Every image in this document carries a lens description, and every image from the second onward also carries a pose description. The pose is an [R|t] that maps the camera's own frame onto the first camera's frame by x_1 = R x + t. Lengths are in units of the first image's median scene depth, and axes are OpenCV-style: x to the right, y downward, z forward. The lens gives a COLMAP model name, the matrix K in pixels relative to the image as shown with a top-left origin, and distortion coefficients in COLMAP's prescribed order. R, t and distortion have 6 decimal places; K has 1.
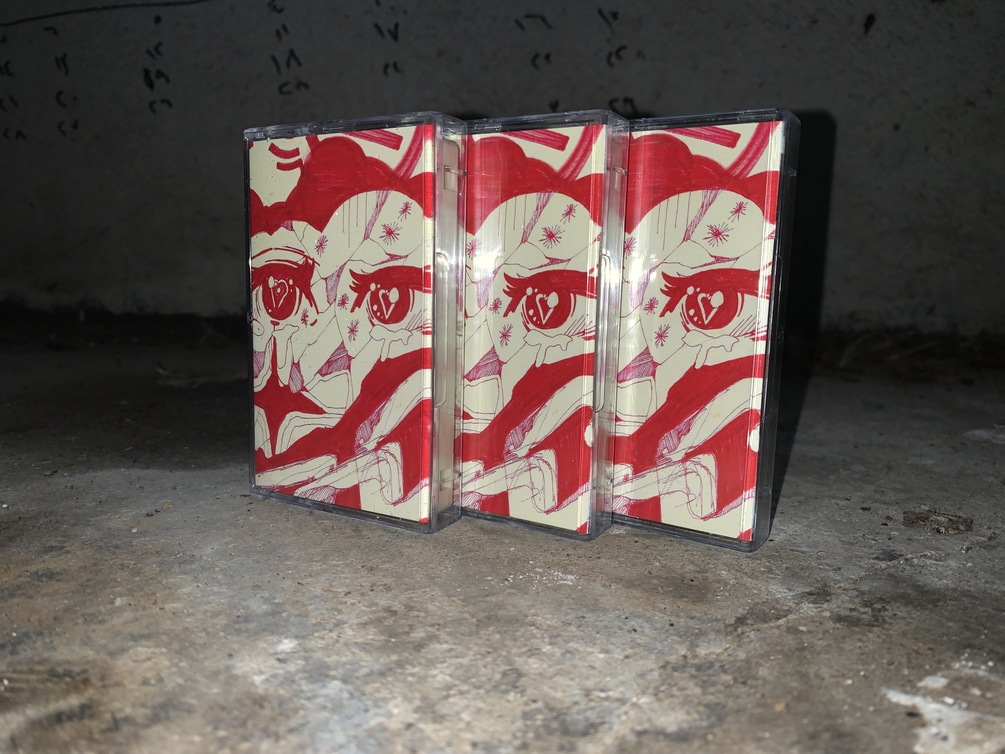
lens RADIAL K [[793.5, 0, 500.2], [0, 793.5, 387.7], [0, 0, 1]] dist [-0.027751, 0.034827]
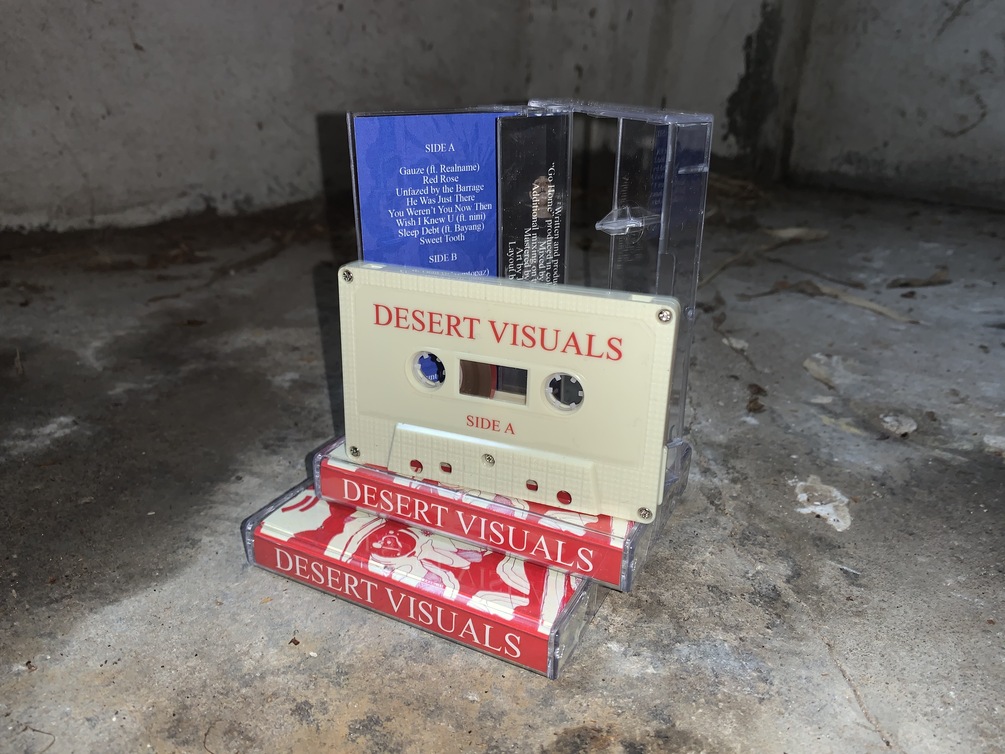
lens RADIAL K [[793.5, 0, 505.5], [0, 793.5, 372.8], [0, 0, 1]] dist [-0.027751, 0.034827]
pose [[0.634544, -0.297205, 0.713459, -0.900288], [0.111857, 0.948704, 0.295716, -0.435015], [-0.764750, -0.107839, 0.635239, 0.174394]]
